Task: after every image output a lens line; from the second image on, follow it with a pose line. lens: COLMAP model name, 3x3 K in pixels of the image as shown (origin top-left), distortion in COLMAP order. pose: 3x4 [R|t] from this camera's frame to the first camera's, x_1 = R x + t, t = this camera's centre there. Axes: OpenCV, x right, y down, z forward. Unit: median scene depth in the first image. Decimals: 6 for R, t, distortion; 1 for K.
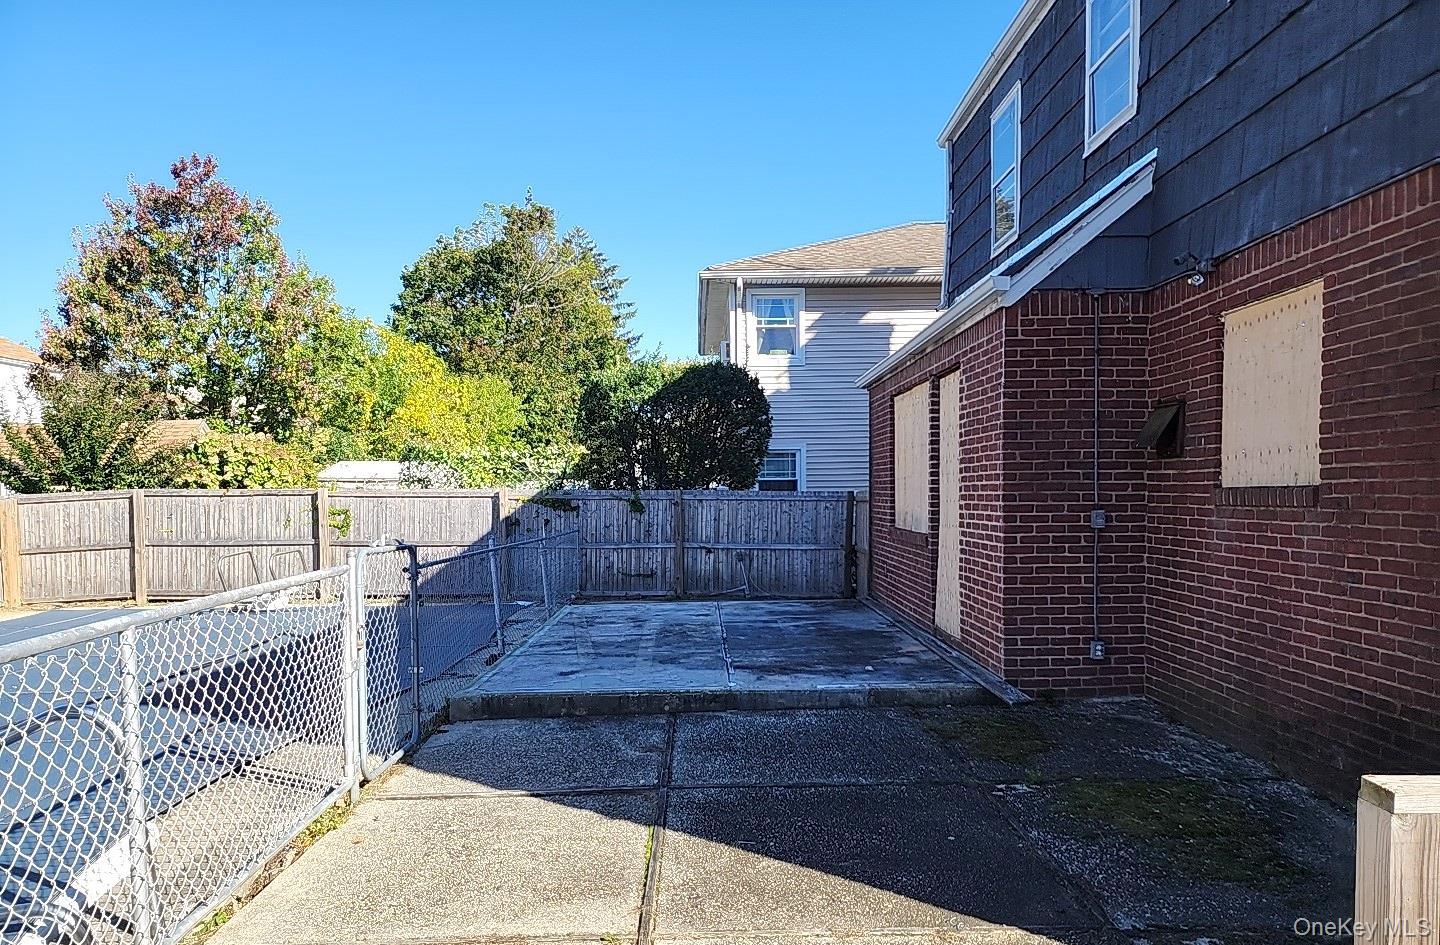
lens RADIAL K [[975.4, 0, 756.8], [0, 975.4, 542.9], [0, 0, 1]] dist [0.016865, -0.010429]
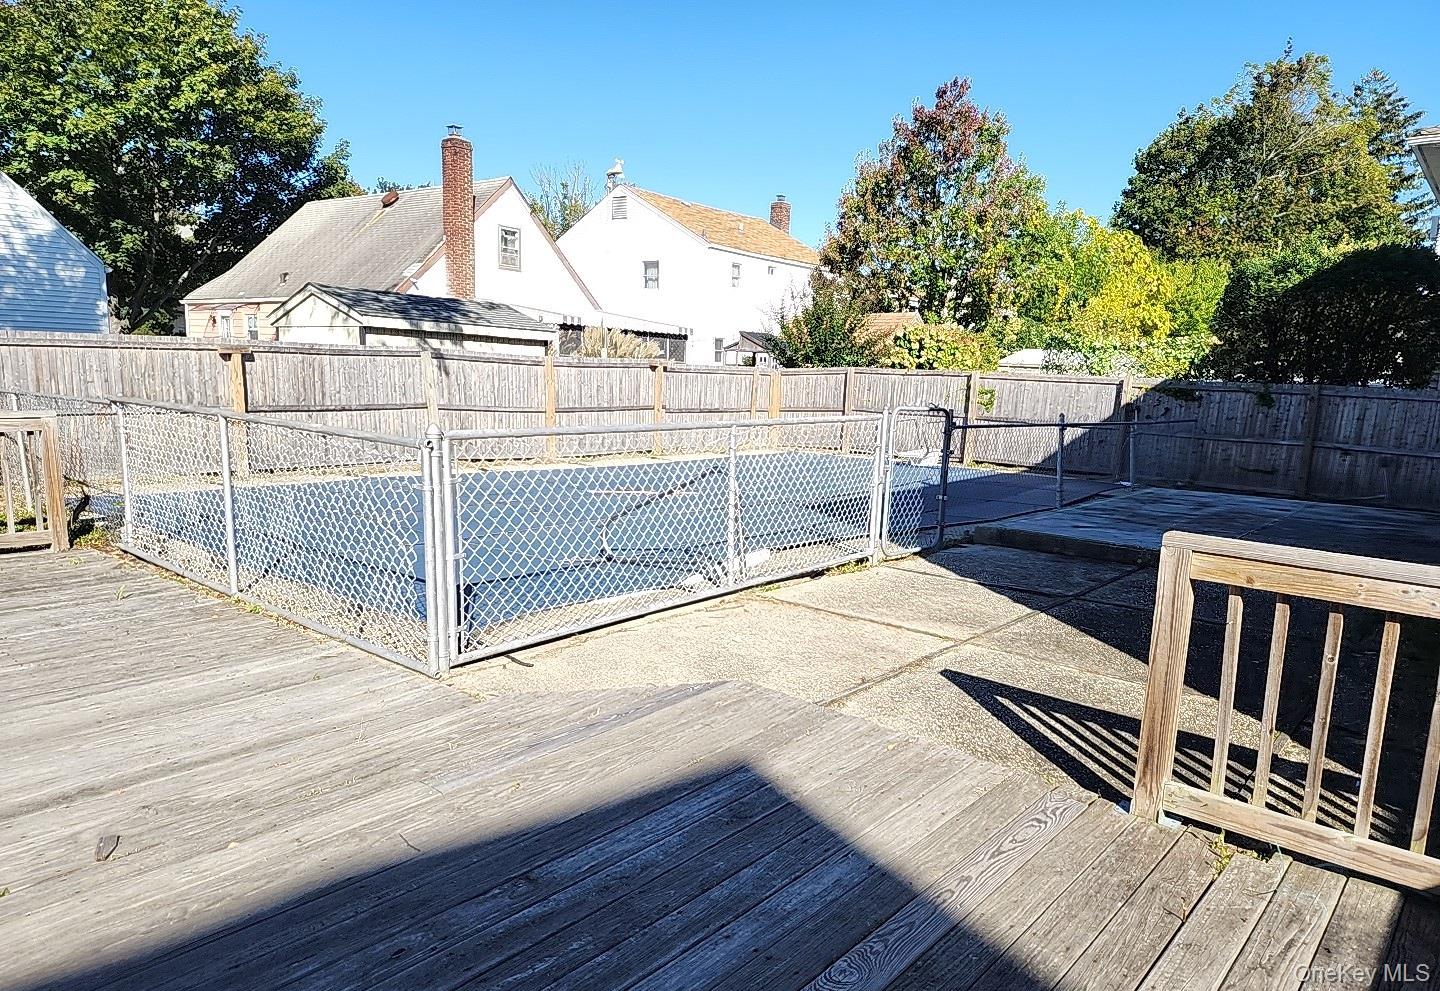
lens RADIAL K [[944.8, 0, 703.8], [0, 944.8, 535.3], [0, 0, 1]] dist [0.085732, -0.051526]
pose [[0.726413, 0.157719, -0.668916, 0.117828], [-0.085123, 0.986464, 0.140152, 0.007328], [0.681967, -0.044869, 0.730006, -0.088306]]
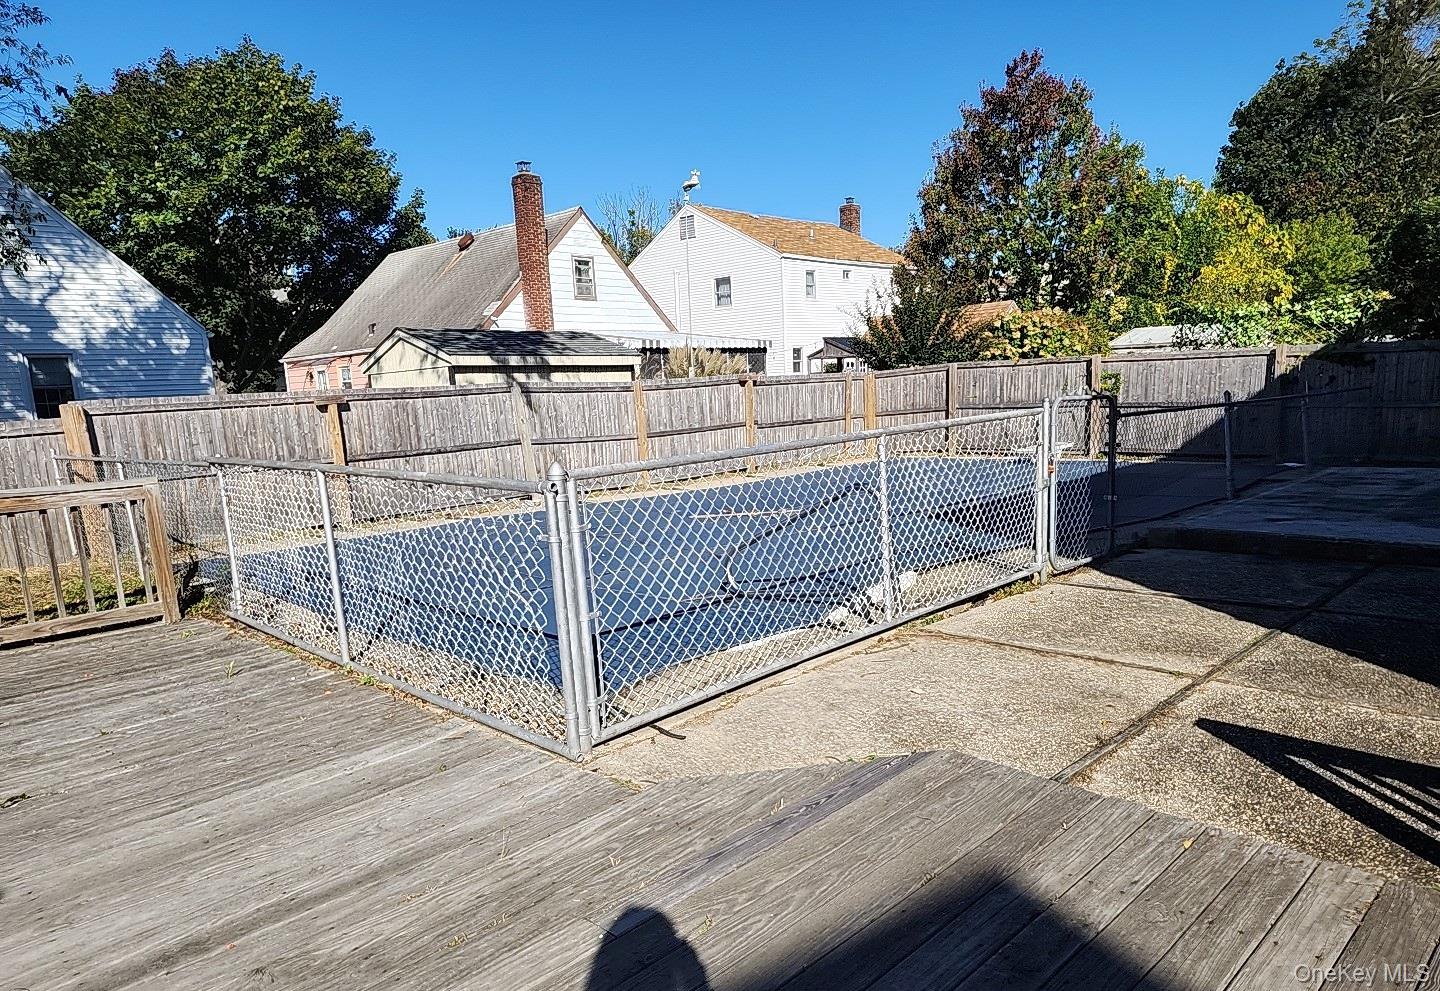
lens RADIAL K [[944.8, 0, 694.9], [0, 944.8, 547.7], [0, 0, 1]] dist [0.085732, -0.051526]
pose [[0.665338, 0.107487, -0.738764, 0.072428], [-0.003605, 0.990032, 0.140799, 0.008422], [0.746534, -0.091015, 0.659093, -0.070465]]
